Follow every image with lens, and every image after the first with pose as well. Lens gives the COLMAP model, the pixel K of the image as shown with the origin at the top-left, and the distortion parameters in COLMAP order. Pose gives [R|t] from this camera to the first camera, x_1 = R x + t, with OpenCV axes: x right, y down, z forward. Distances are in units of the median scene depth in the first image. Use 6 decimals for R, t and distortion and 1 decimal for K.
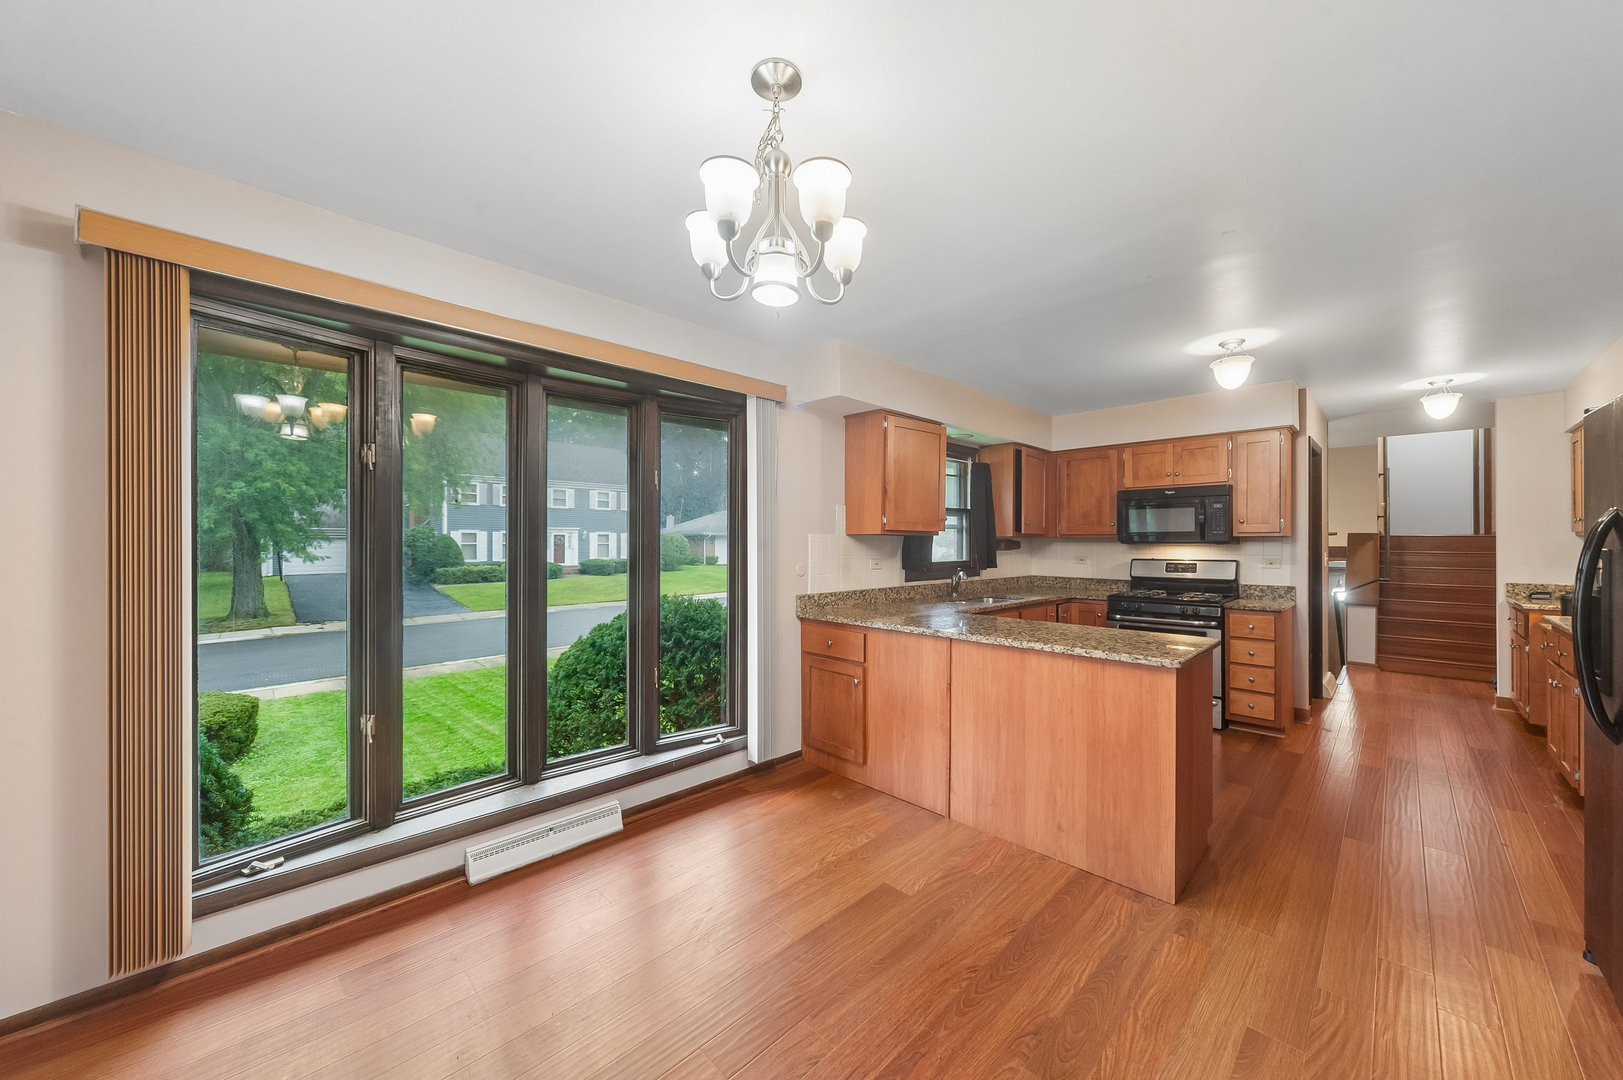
lens RADIAL K [[614.9, 0, 821.3], [0, 614.9, 543.8], [0, 0, 1]] dist [-0.000130, -0.000031]
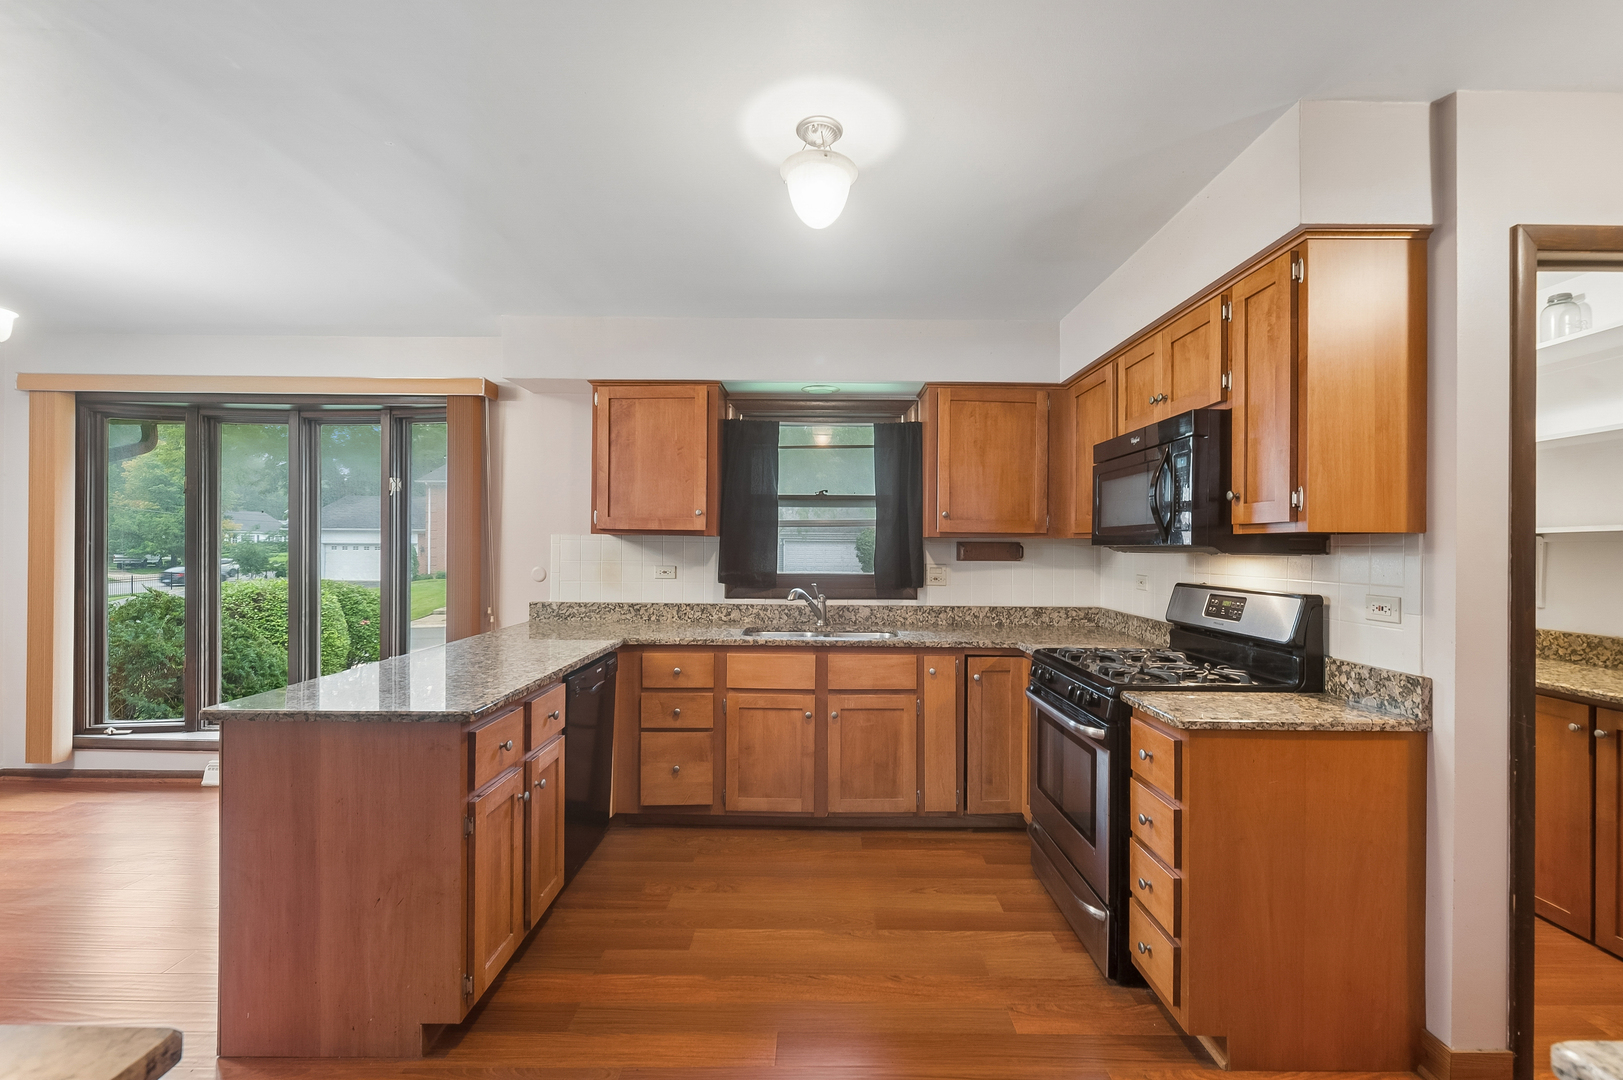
lens RADIAL K [[703.7, 0, 811.5], [0, 703.7, 540.0], [0, 0, 1]] dist [0.000877, 0.000023]
pose [[0.683981, -0.002140, -0.729497, 0.819507], [-0.008283, 0.999908, -0.010700, -0.000771], [0.729453, 0.013361, 0.683900, 0.476558]]
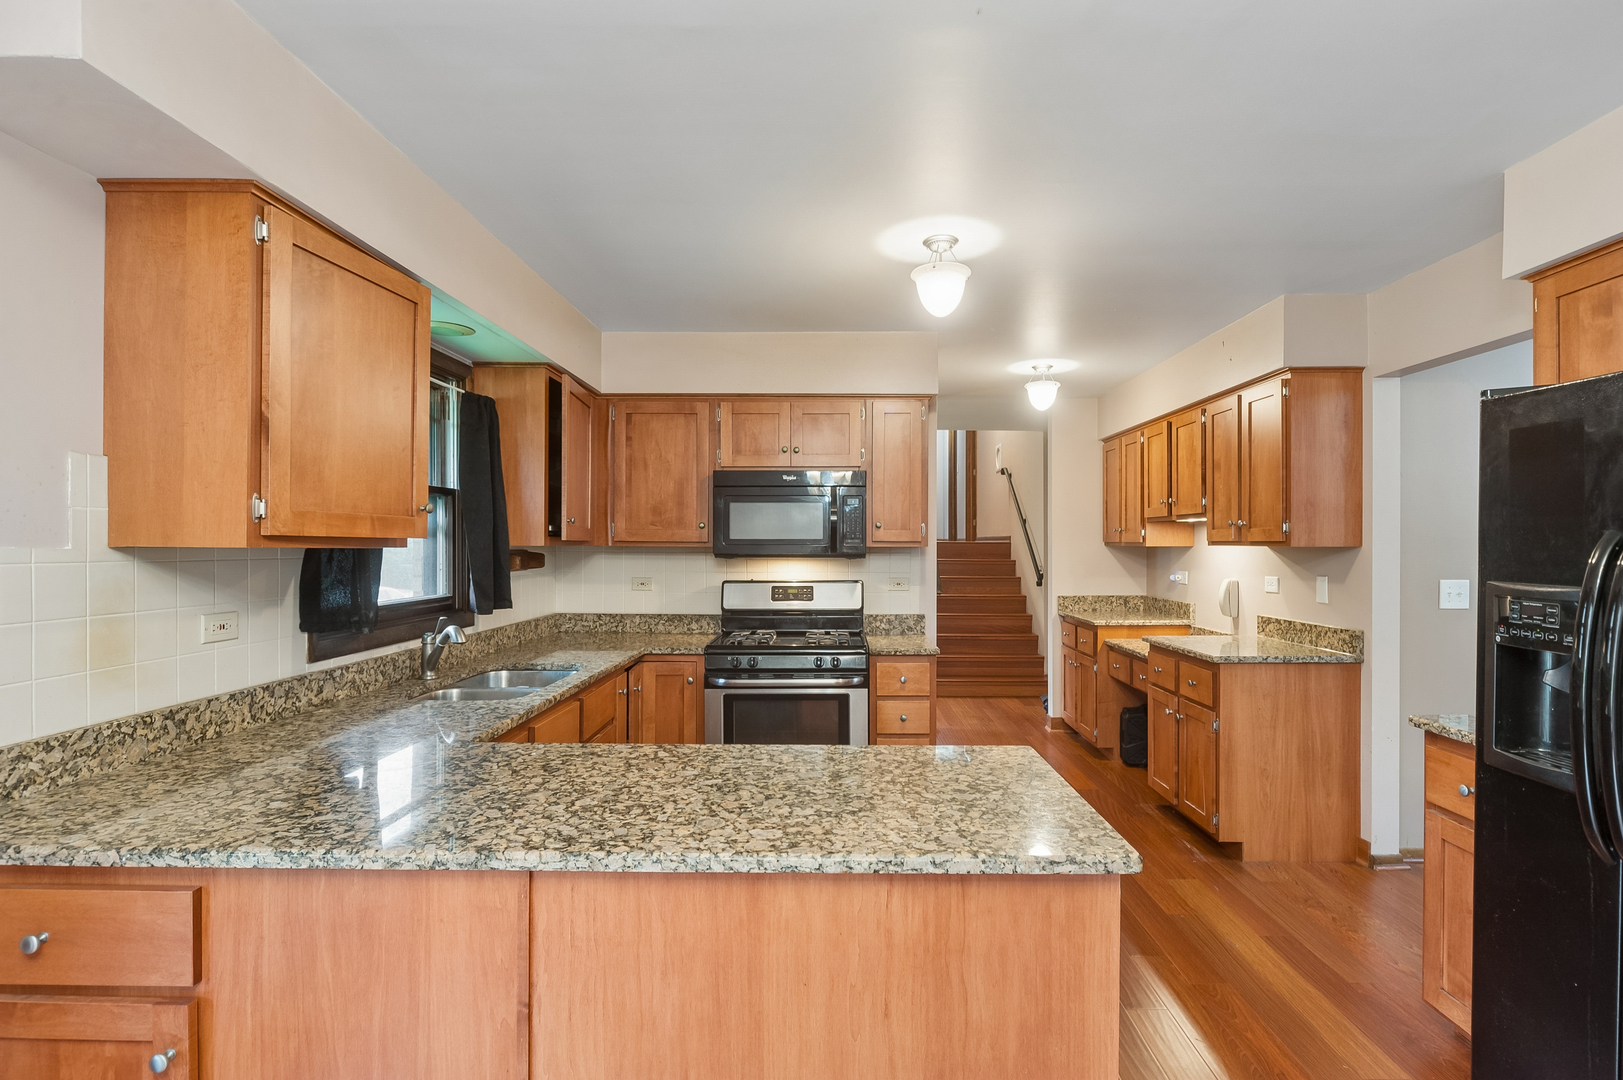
lens RADIAL K [[809.2, 0, 844.7], [0, 809.2, 547.1], [0, 0, 1]] dist [-0.005749, -0.000828]
pose [[0.709870, -0.001954, 0.704330, 0.014485], [-0.001419, 0.999990, 0.004204, -0.015438], [-0.704331, -0.003984, 0.709861, 0.374221]]
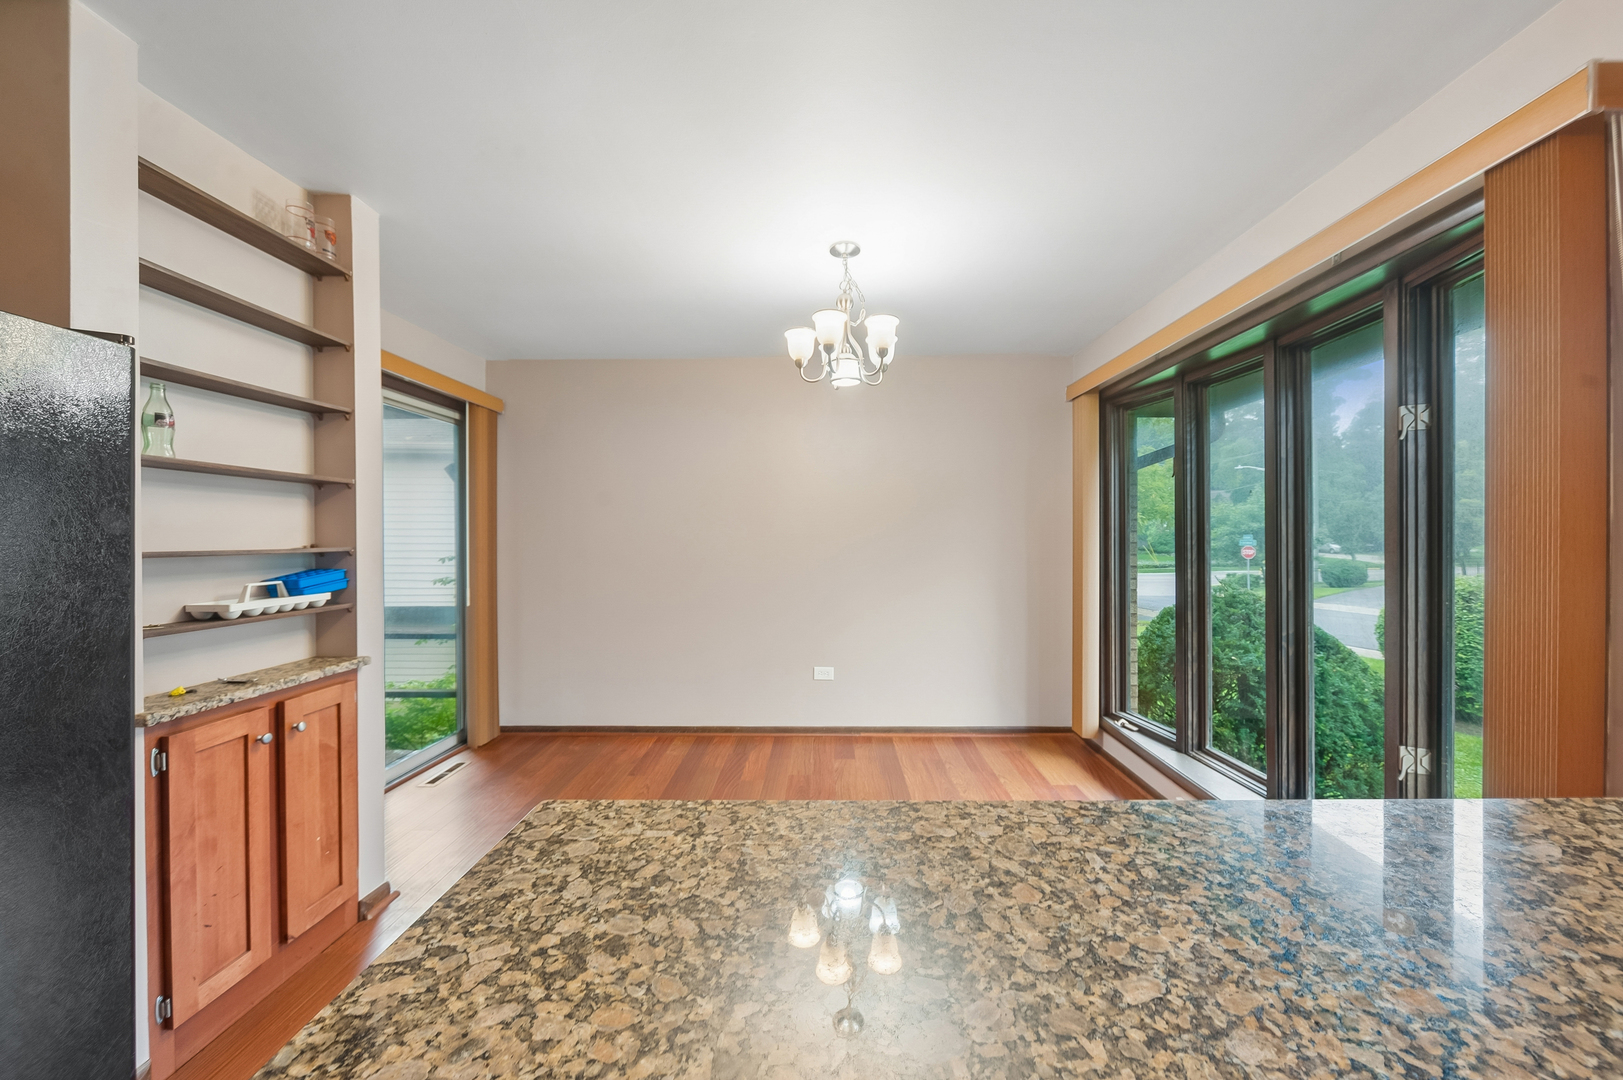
lens RADIAL K [[593.3, 0, 811.5], [0, 593.3, 540.0], [0, 0, 1]] dist [-0.000527, -0.000011]
pose [[-0.737763, 0.006639, -0.675028, 0.363178], [0.000894, 0.999960, 0.008858, 0.000910], [0.675060, 0.005932, -0.737739, 0.723721]]
